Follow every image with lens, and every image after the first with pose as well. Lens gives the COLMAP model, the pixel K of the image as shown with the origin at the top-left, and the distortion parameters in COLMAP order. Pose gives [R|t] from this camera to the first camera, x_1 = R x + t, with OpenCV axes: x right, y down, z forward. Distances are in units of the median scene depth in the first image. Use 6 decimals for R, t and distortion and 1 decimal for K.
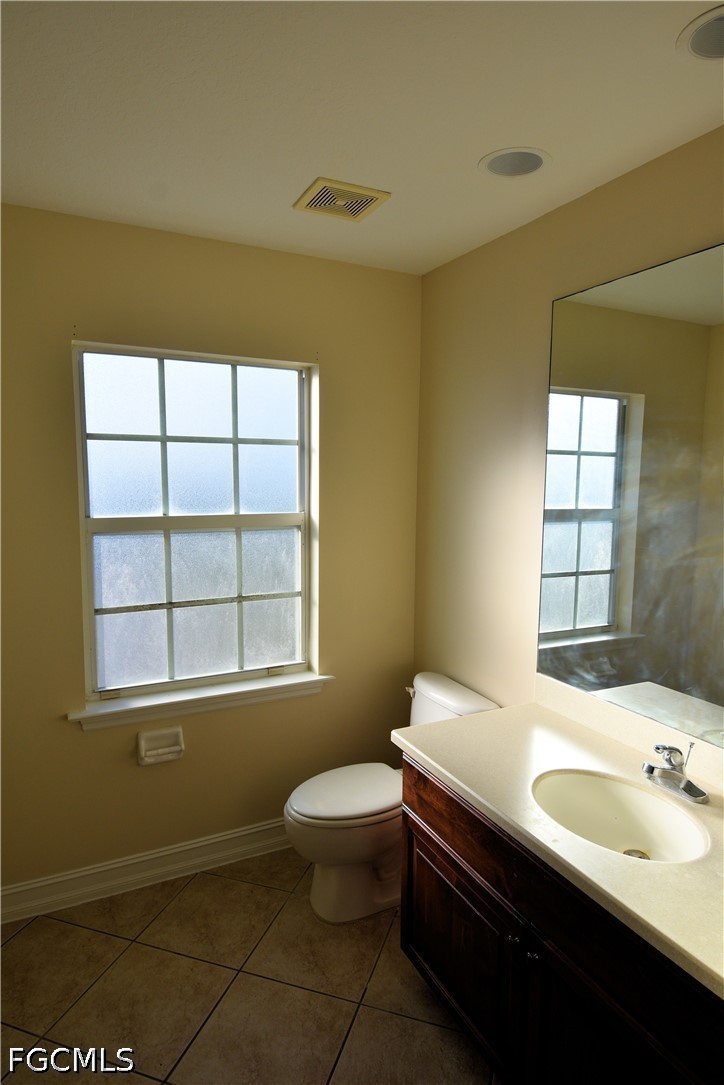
lens RADIAL K [[636.2, 0, 366.0], [0, 636.2, 549.4], [0, 0, 1]] dist [0.033470, -0.002233]
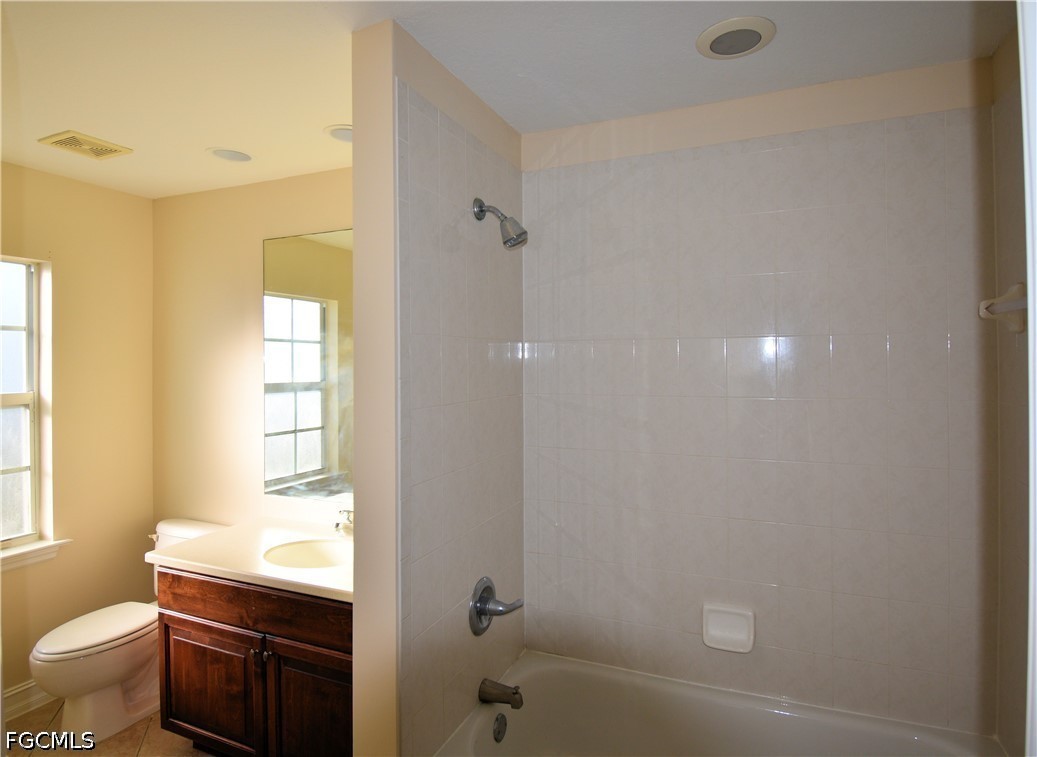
lens RADIAL K [[552.6, 0, 534.0], [0, 552.6, 354.4], [0, 0, 1]] dist [-0.000356, -0.018573]
pose [[0.752681, -0.008841, 0.658326, -0.065189], [0.092815, 0.991349, -0.092803, 0.044318], [-0.651811, 0.130953, 0.746990, -0.264252]]
